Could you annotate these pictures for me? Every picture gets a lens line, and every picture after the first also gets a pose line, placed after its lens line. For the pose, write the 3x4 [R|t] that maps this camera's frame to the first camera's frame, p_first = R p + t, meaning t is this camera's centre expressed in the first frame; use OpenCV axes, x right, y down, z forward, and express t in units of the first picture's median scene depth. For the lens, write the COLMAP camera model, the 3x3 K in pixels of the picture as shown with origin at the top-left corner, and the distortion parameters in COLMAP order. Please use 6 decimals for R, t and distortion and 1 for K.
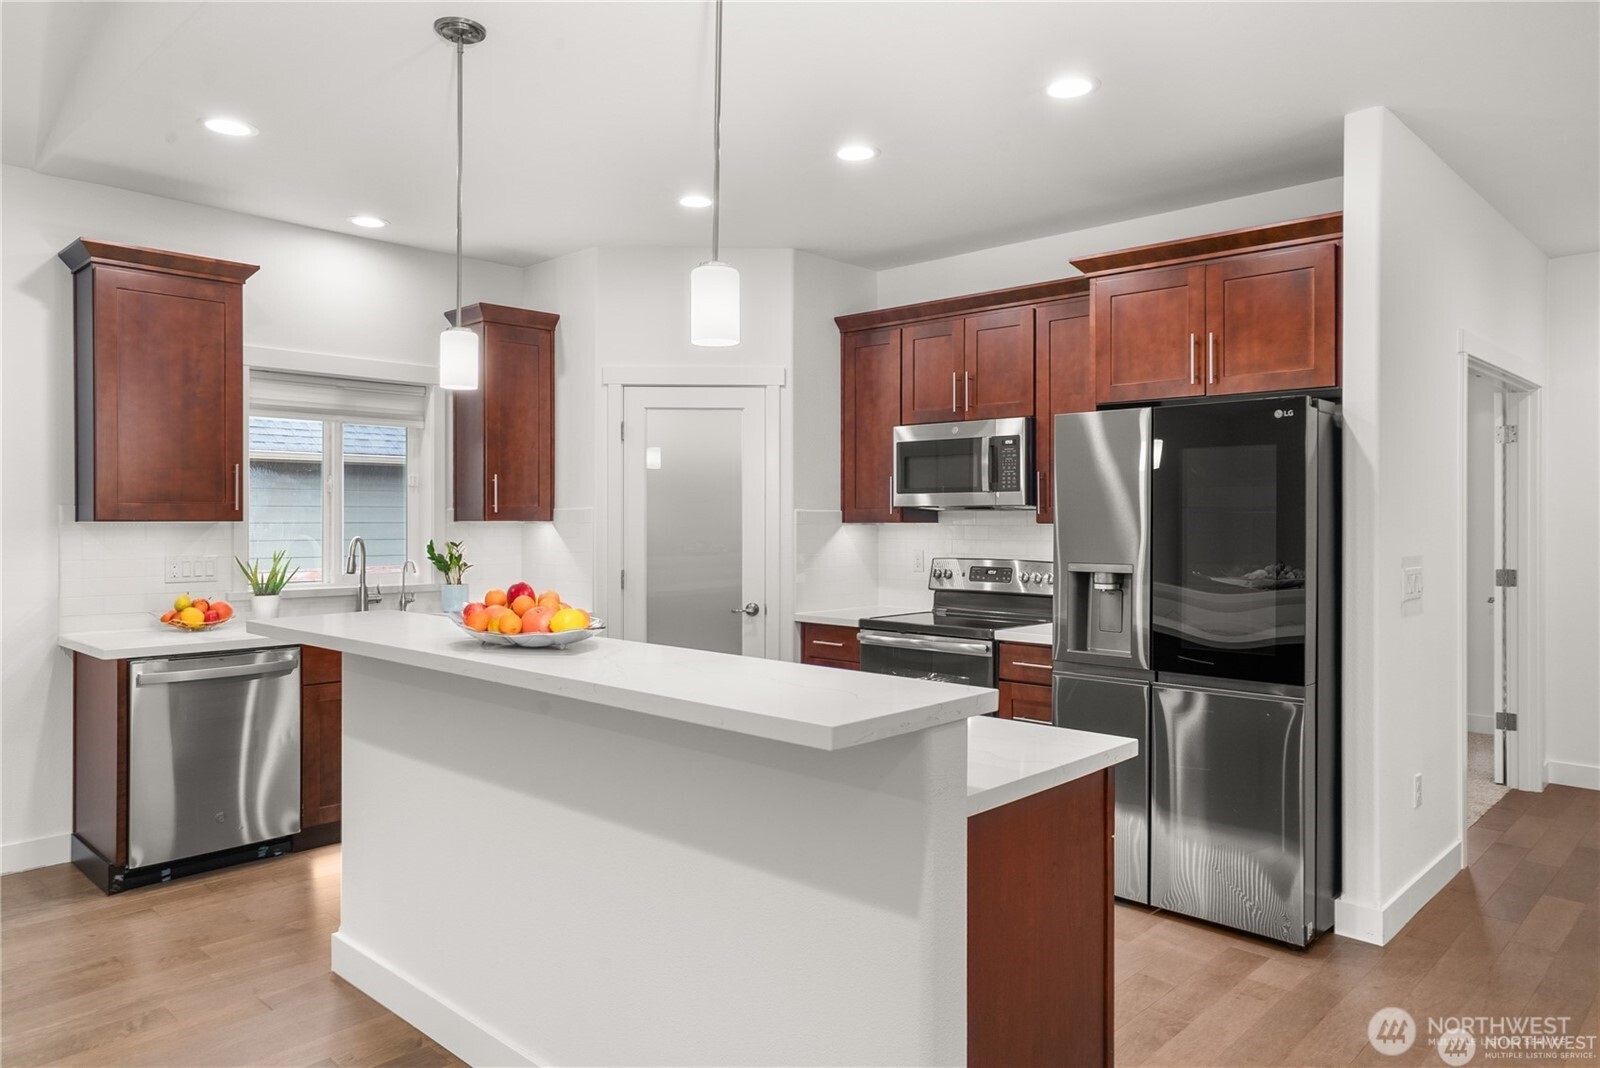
lens RADIAL K [[1064.7, 0, 800.0], [0, 1064.7, 534.0], [0, 0, 1]] dist [0.003419, 0.001260]
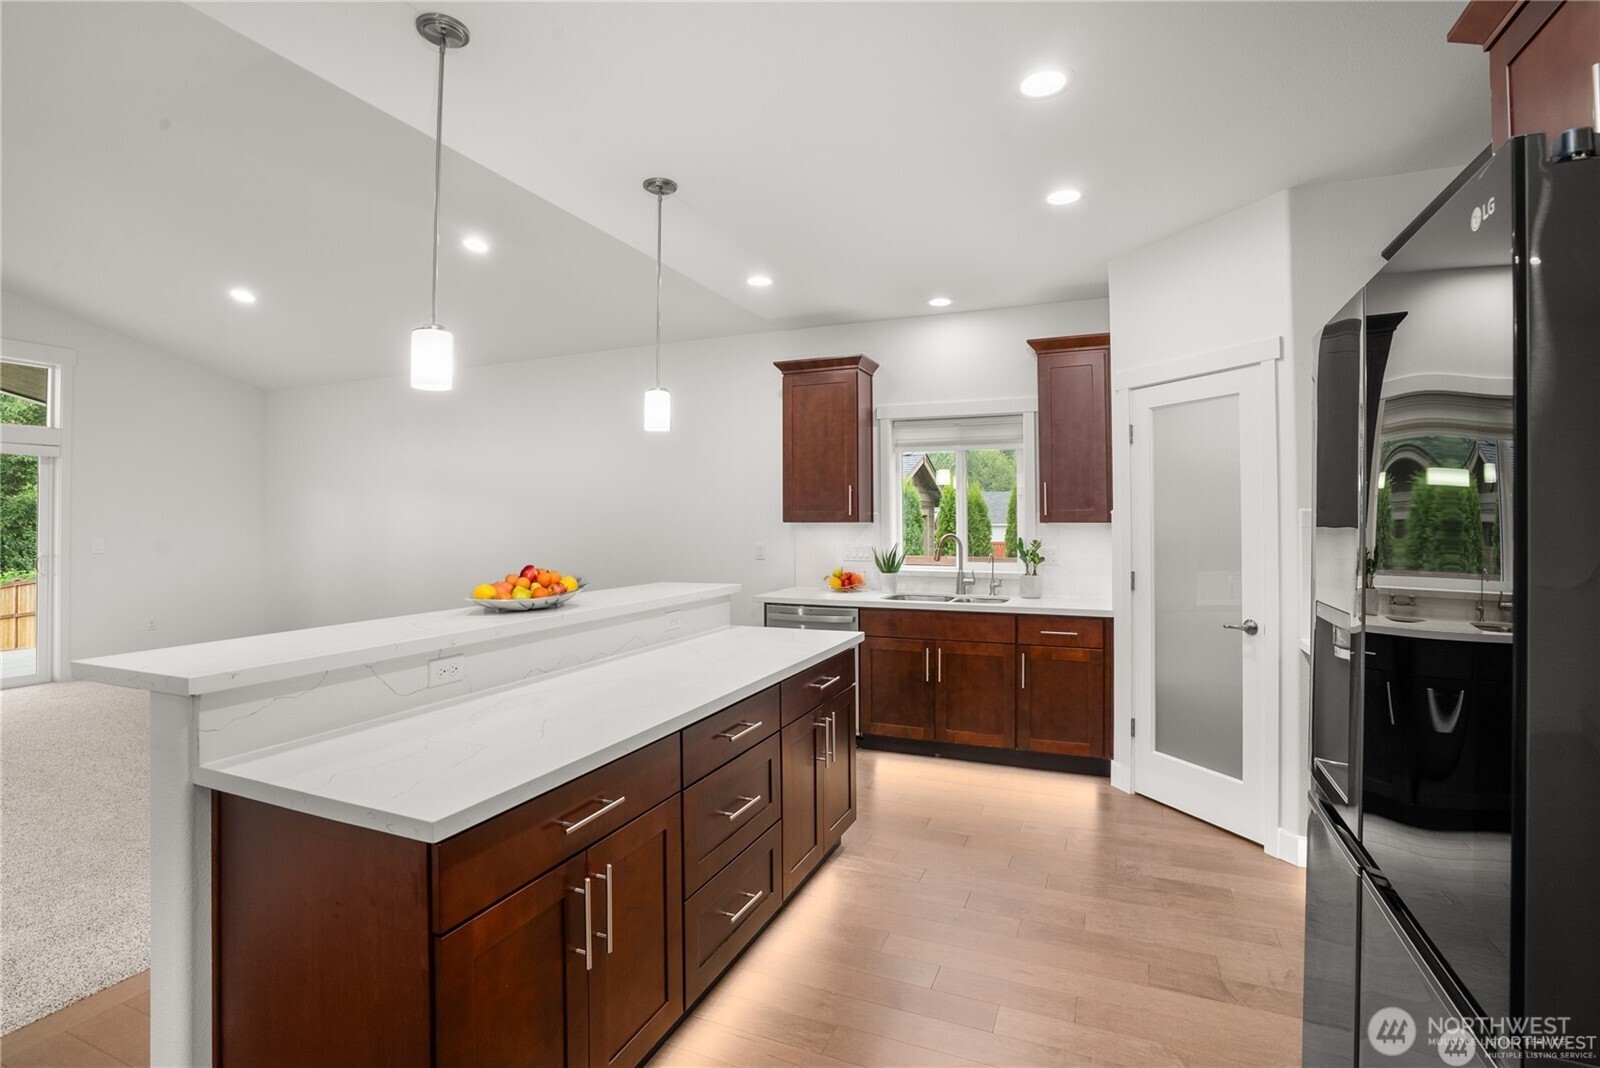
lens RADIAL K [[773.7, 0, 798.0], [0, 773.7, 502.4], [0, 0, 1]] dist [-0.001436, -0.000149]
pose [[0.353403, -0.025425, -0.935126, 0.431396], [-0.018178, 0.999255, -0.034038, -0.000356], [0.935295, 0.029028, 0.352678, 0.469988]]
